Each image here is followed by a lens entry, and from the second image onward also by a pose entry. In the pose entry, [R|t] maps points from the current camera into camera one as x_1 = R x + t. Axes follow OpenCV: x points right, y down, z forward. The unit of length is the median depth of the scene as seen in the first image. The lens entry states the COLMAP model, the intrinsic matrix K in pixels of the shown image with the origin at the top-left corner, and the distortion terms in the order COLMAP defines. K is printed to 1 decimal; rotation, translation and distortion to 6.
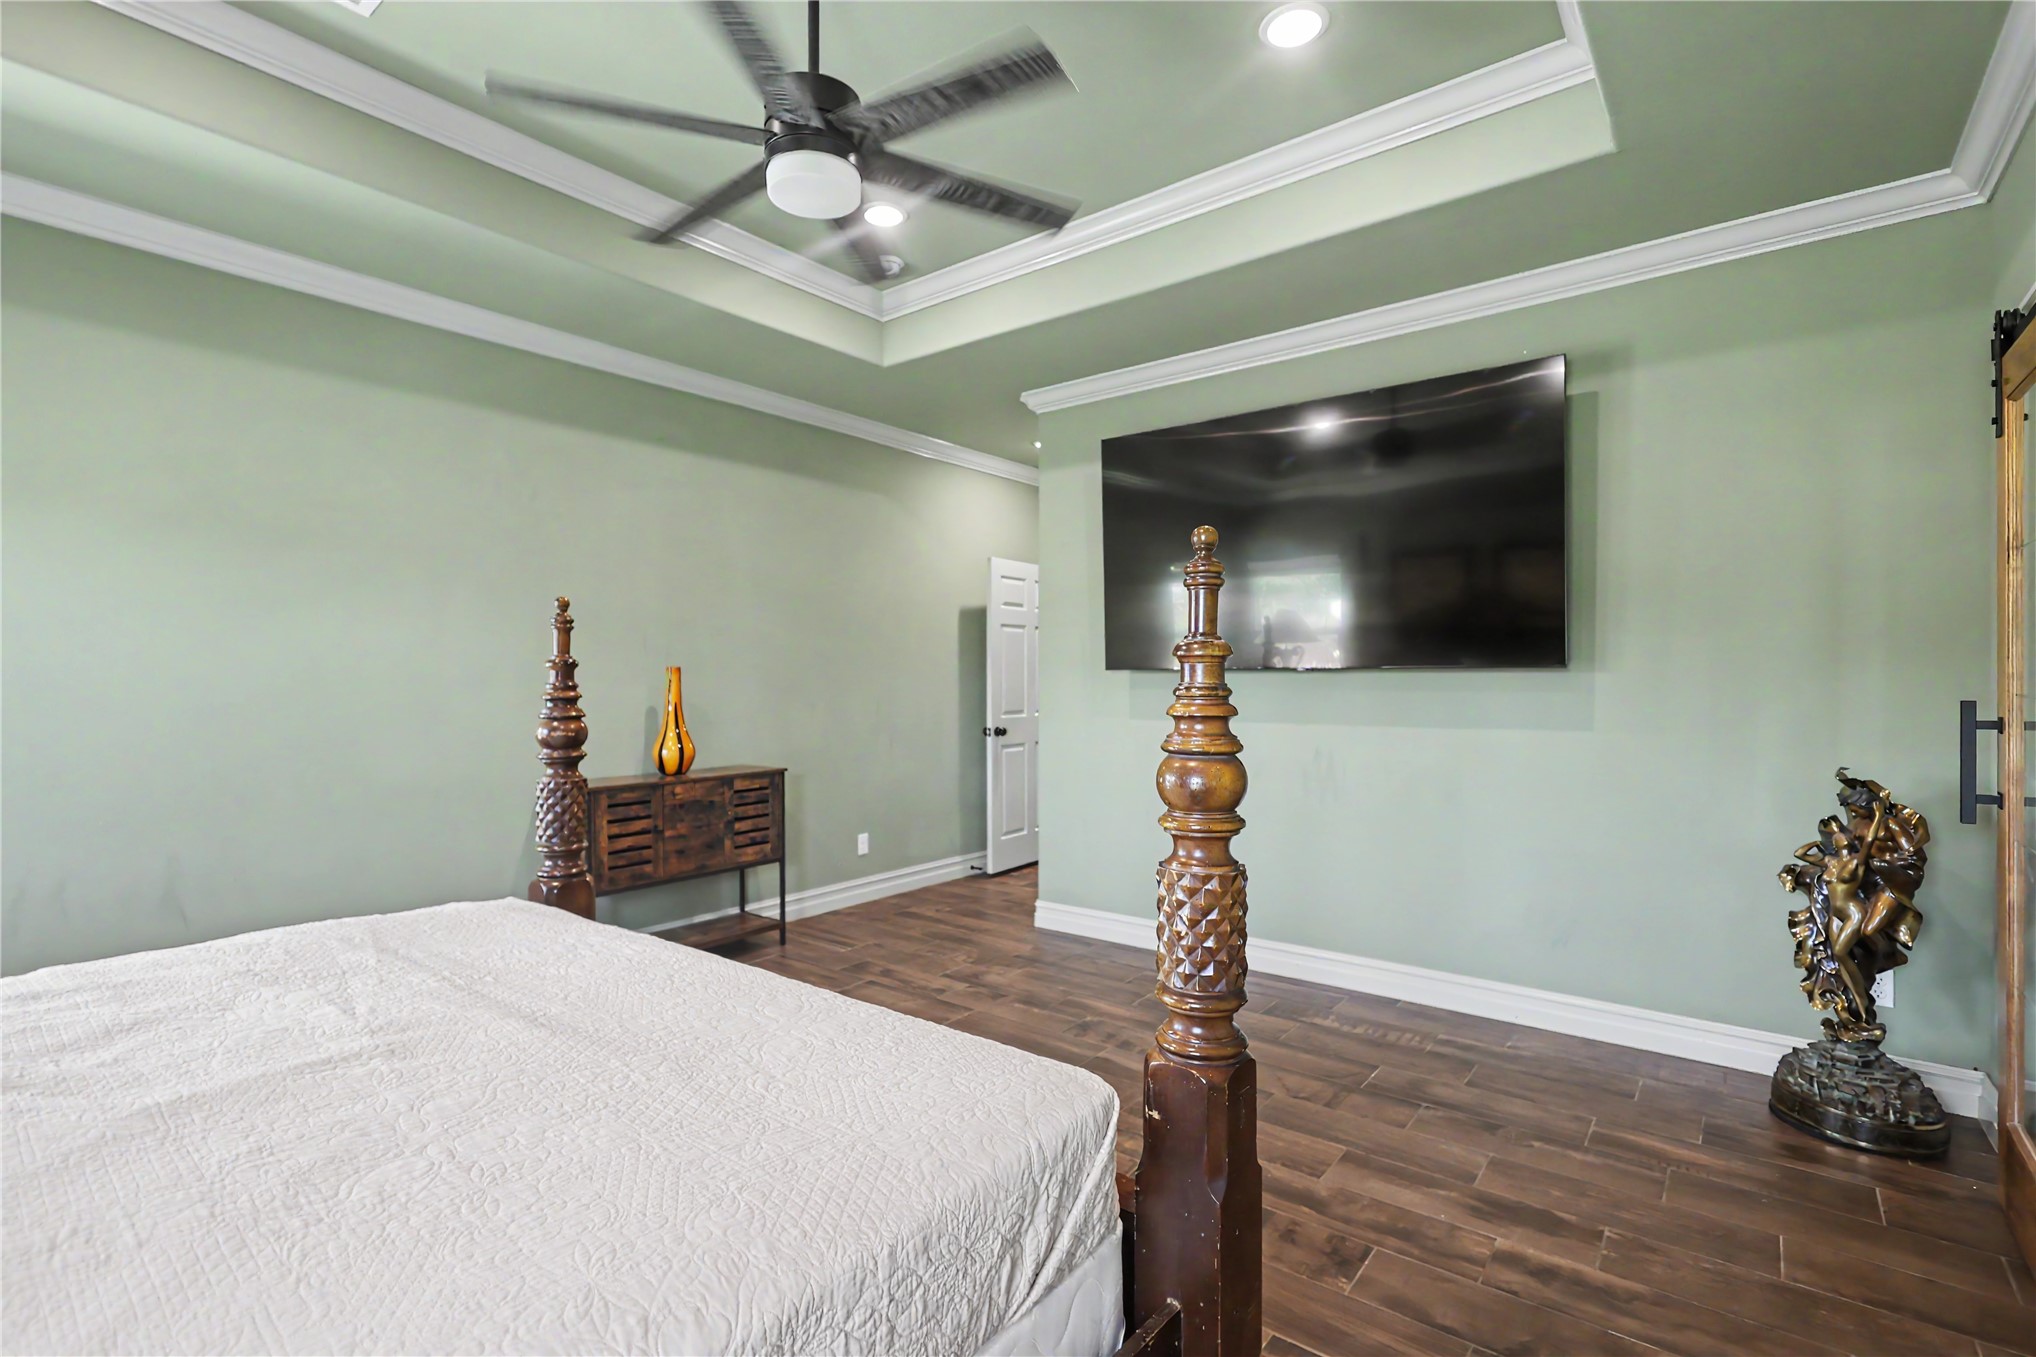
lens RADIAL K [[938.3, 0, 1019.9], [0, 938.3, 678.2], [0, 0, 1]] dist [0.000116, 0.001273]
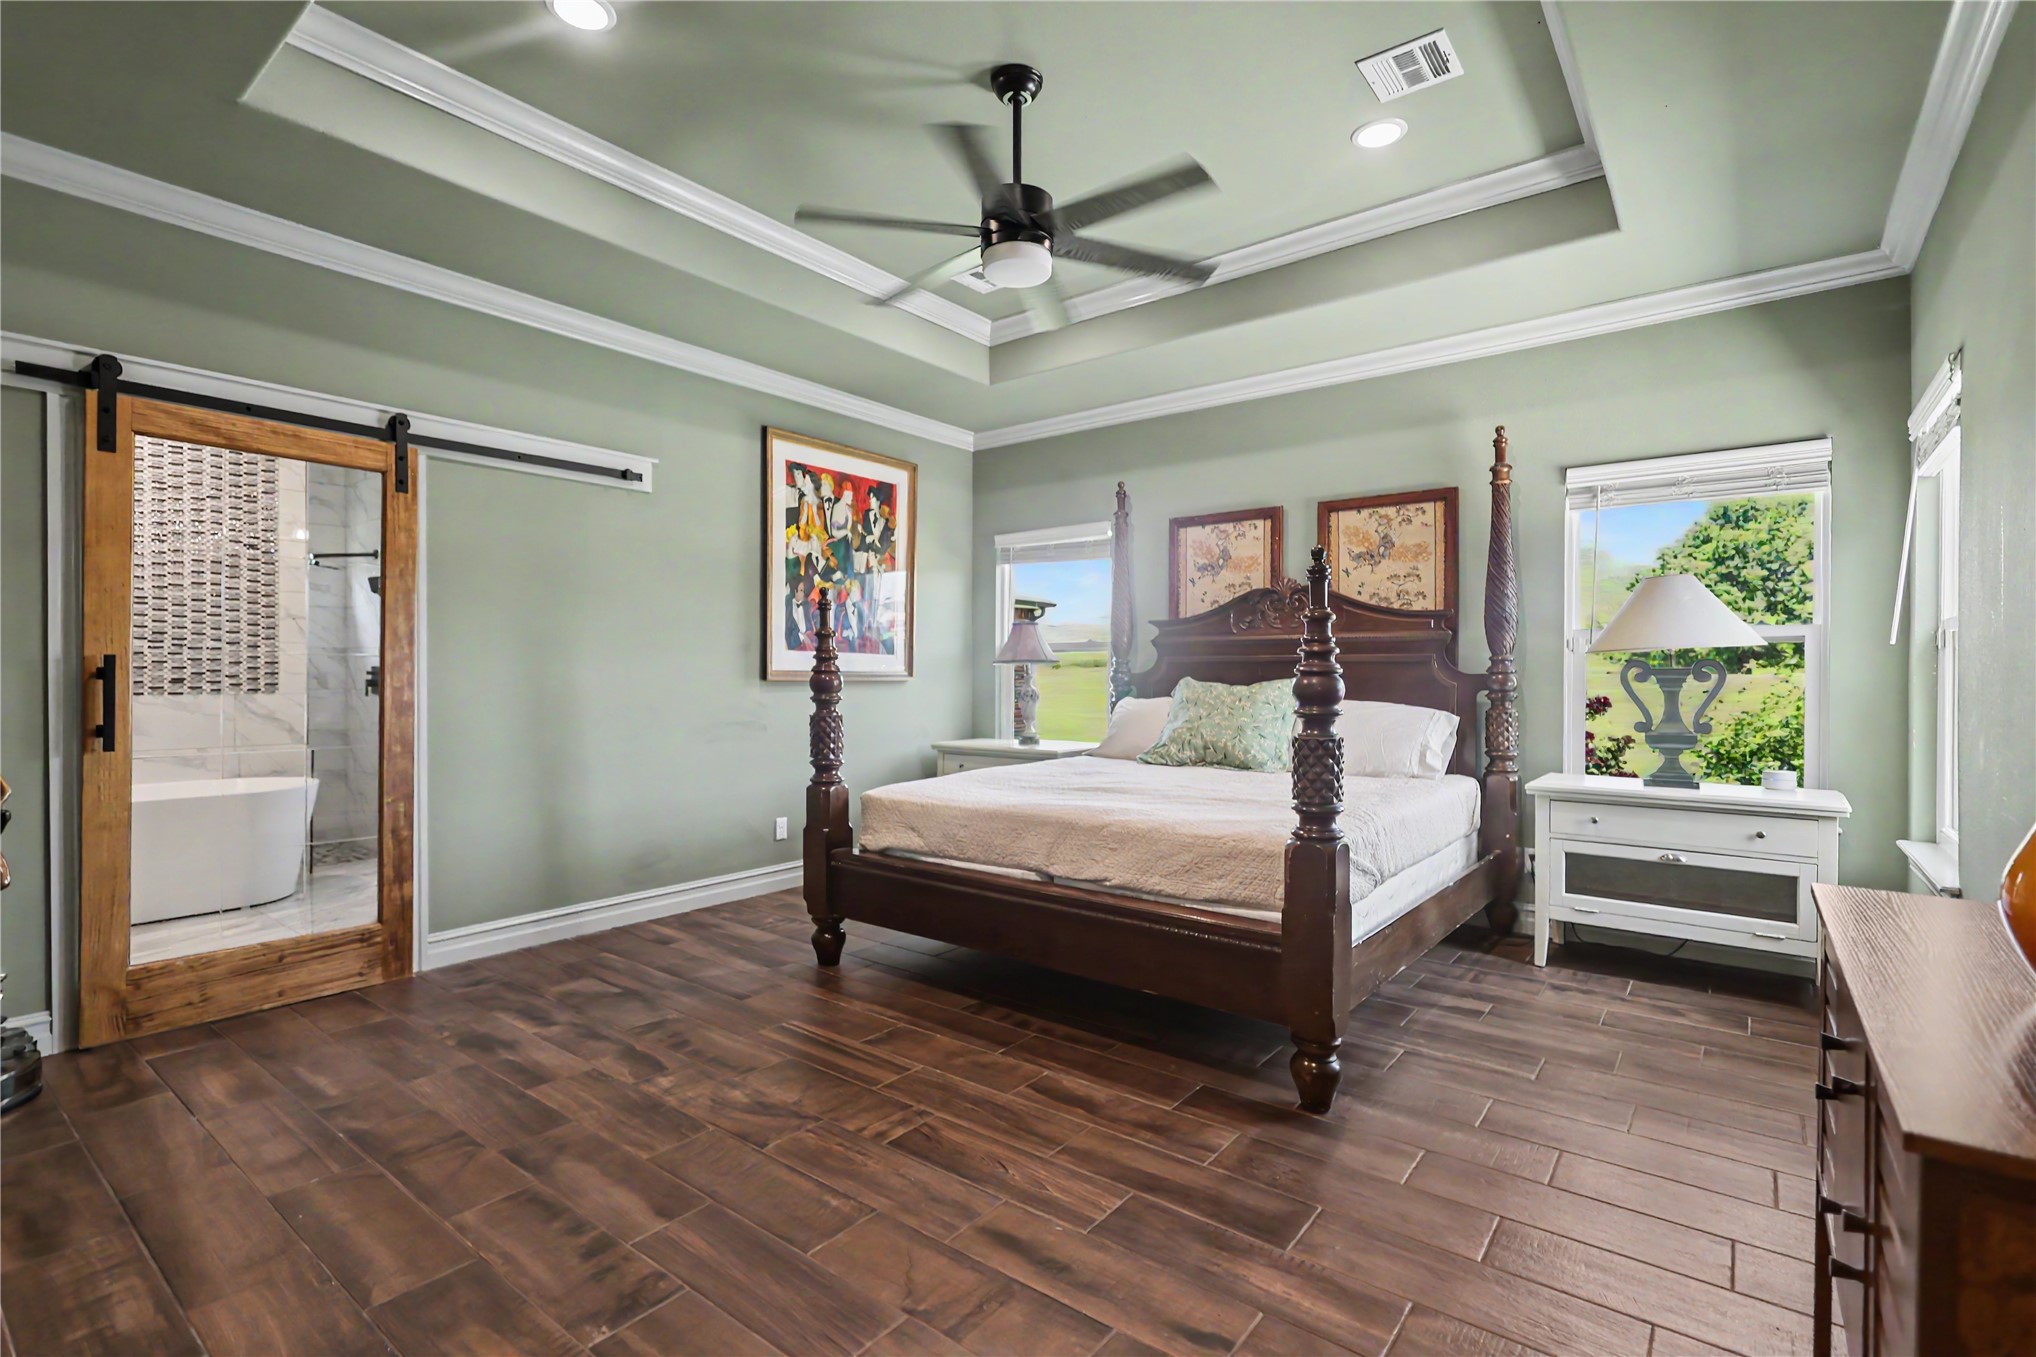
lens RADIAL K [[939.3, 0, 1014.7], [0, 939.3, 677.1], [0, 0, 1]] dist [0.000434, -0.001172]
pose [[-0.999959, 0.001526, -0.008917, -0.124988], [0.001528, 0.999999, -0.000258, 0.032969], [0.008917, -0.000272, -0.999960, 1.400148]]
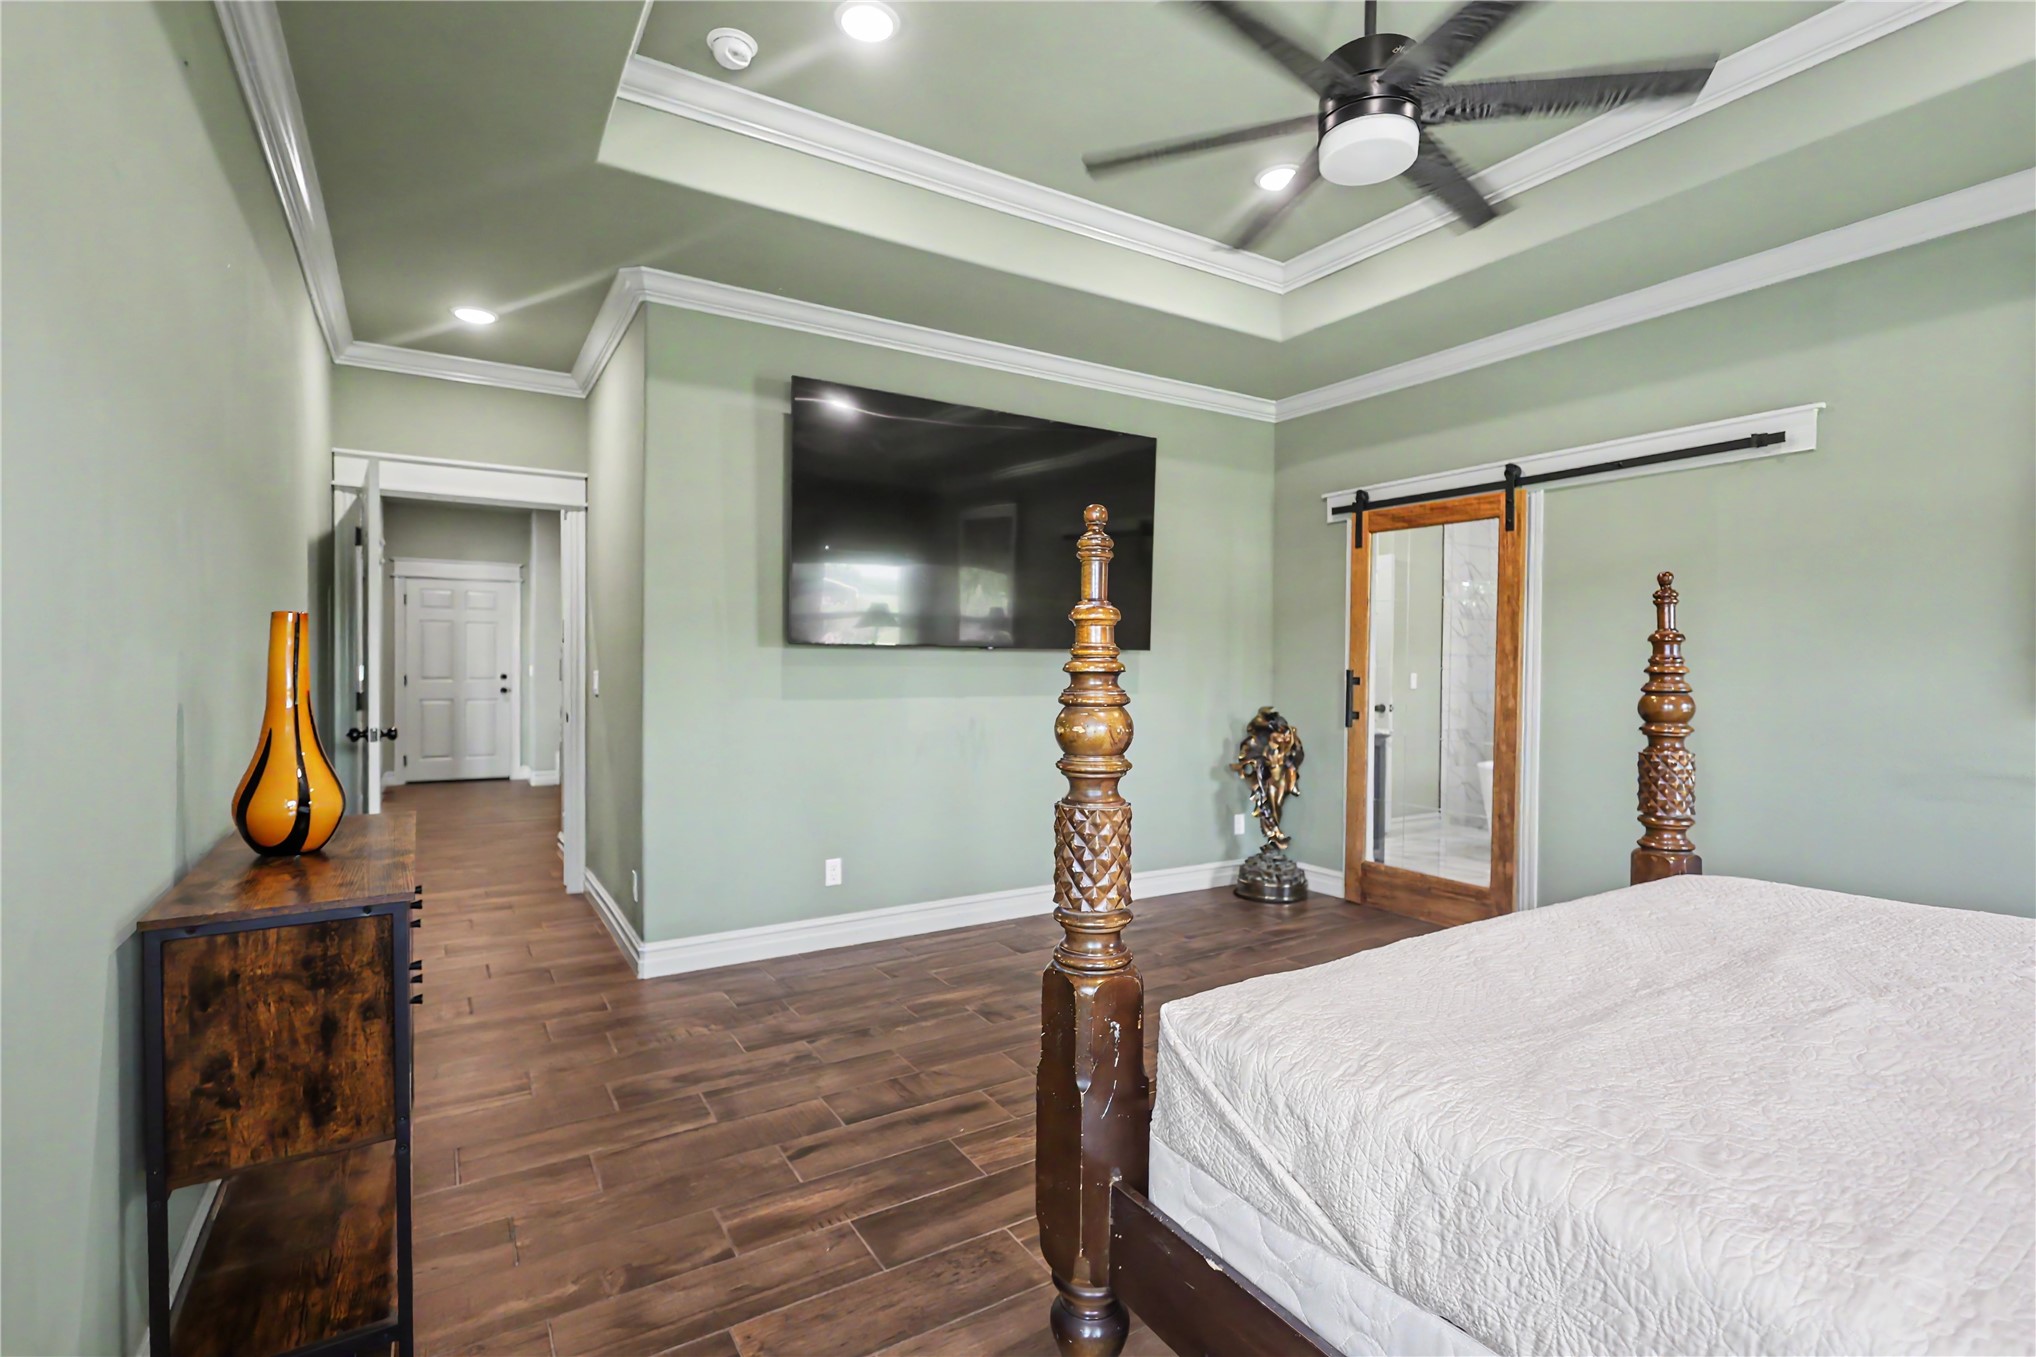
lens RADIAL K [[938.3, 0, 1019.9], [0, 938.3, 678.2], [0, 0, 1]] dist [0.000116, 0.001273]
pose [[0.340695, -0.011139, 0.940108, -0.770848], [-0.012109, 0.999795, 0.016235, 0.009123], [-0.940096, -0.016915, 0.340491, 0.602739]]
